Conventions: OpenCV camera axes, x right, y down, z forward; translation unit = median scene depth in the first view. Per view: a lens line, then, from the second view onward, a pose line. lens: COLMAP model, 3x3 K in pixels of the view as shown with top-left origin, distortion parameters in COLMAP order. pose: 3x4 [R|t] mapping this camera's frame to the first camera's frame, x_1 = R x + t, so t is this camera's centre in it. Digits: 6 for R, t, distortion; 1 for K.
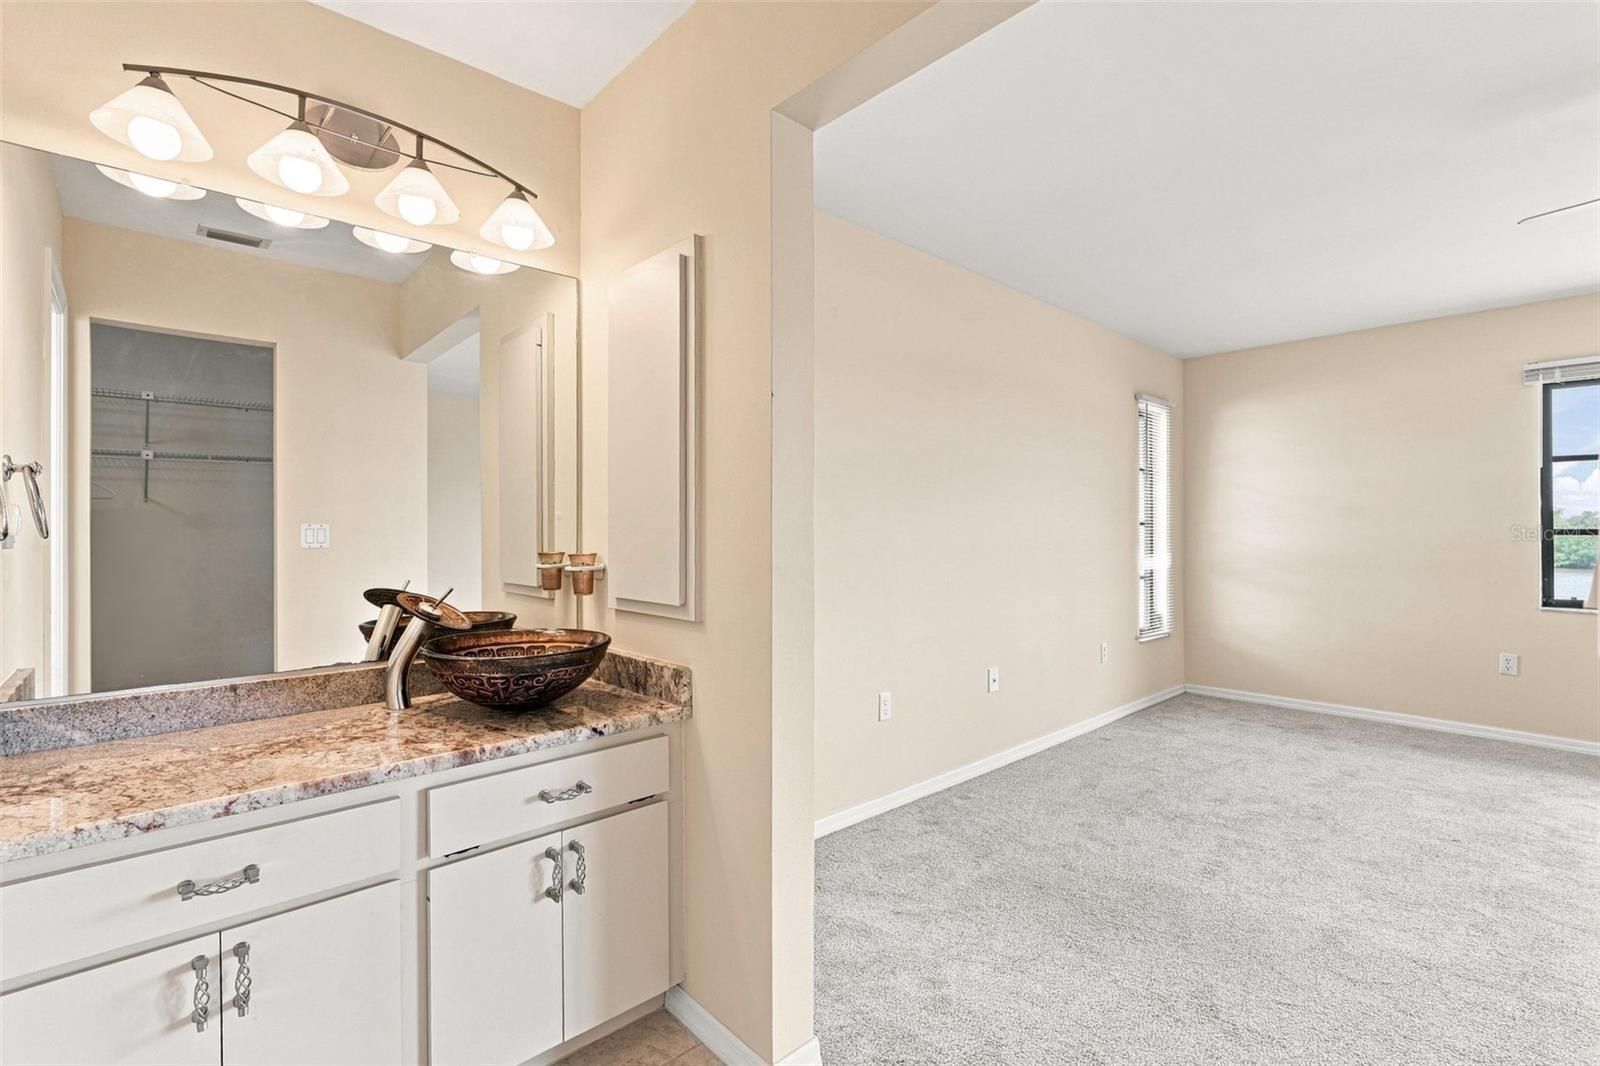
lens RADIAL K [[721.4, 0, 794.0], [0, 721.4, 524.1], [0, 0, 1]] dist [-0.002828, -0.000016]
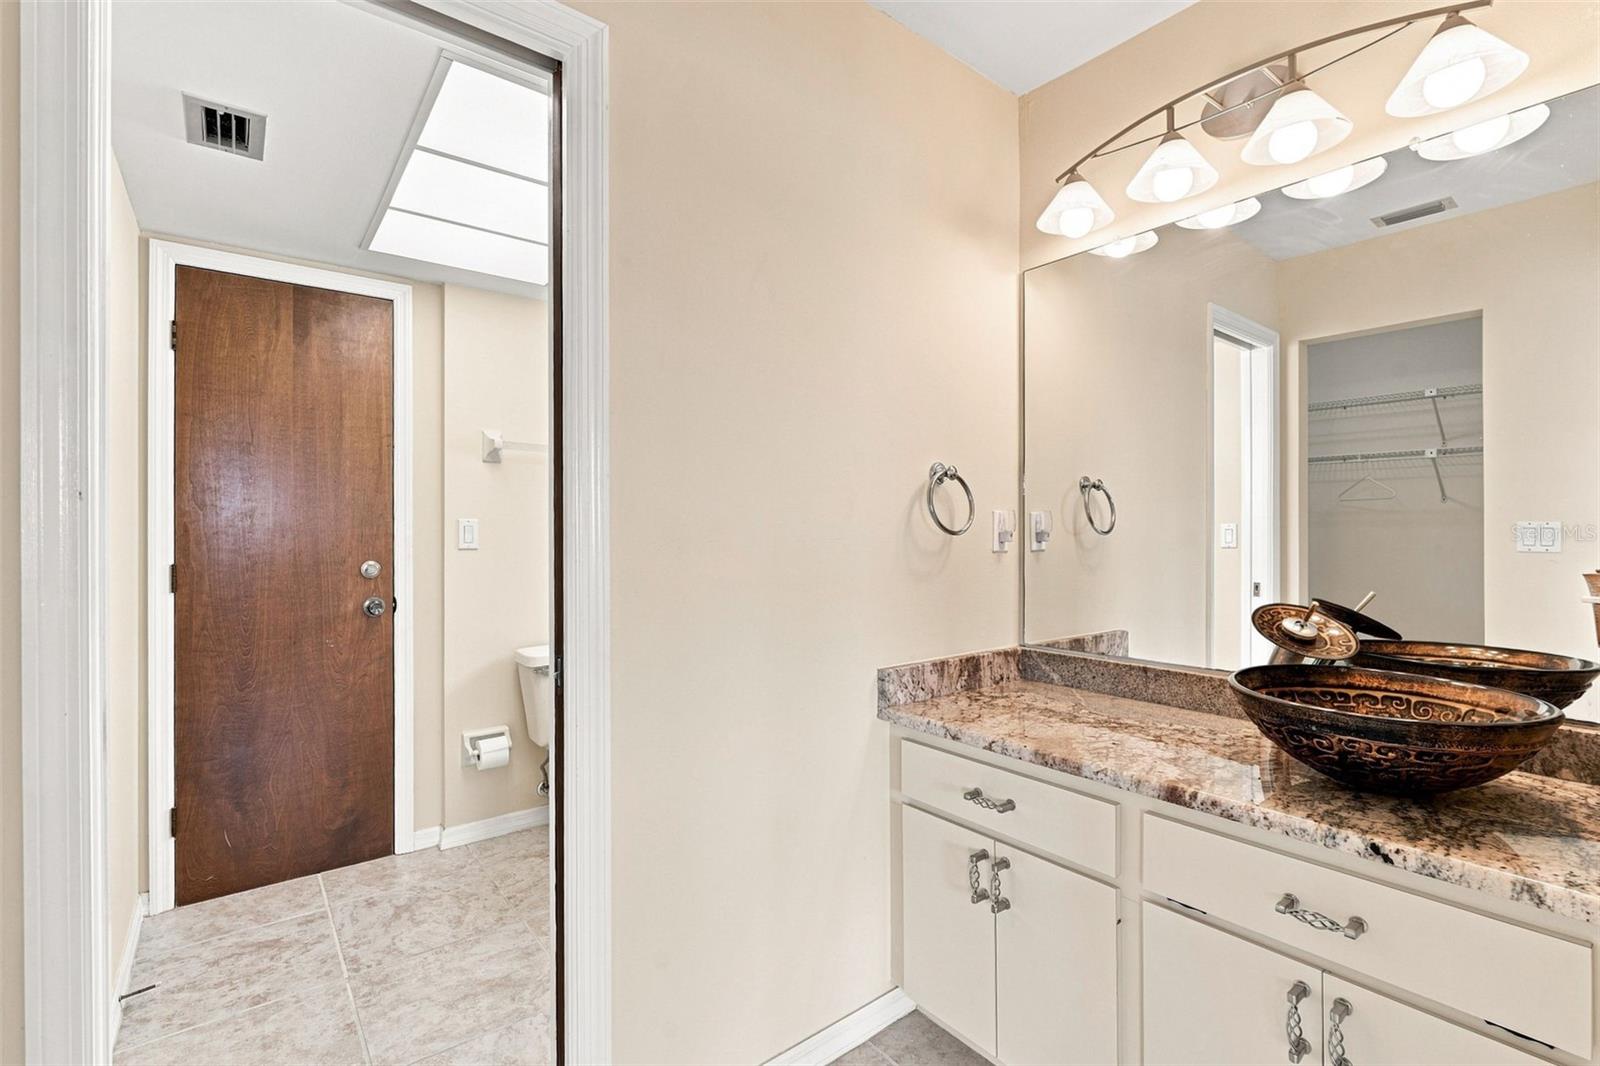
lens RADIAL K [[721.4, 0, 794.0], [0, 721.4, 524.1], [0, 0, 1]] dist [-0.002828, -0.000016]
pose [[-0.064256, -0.004656, -0.997923, 0.414918], [0.006072, 0.999969, -0.005056, 0.003281], [0.997915, -0.006384, -0.064226, 0.581500]]
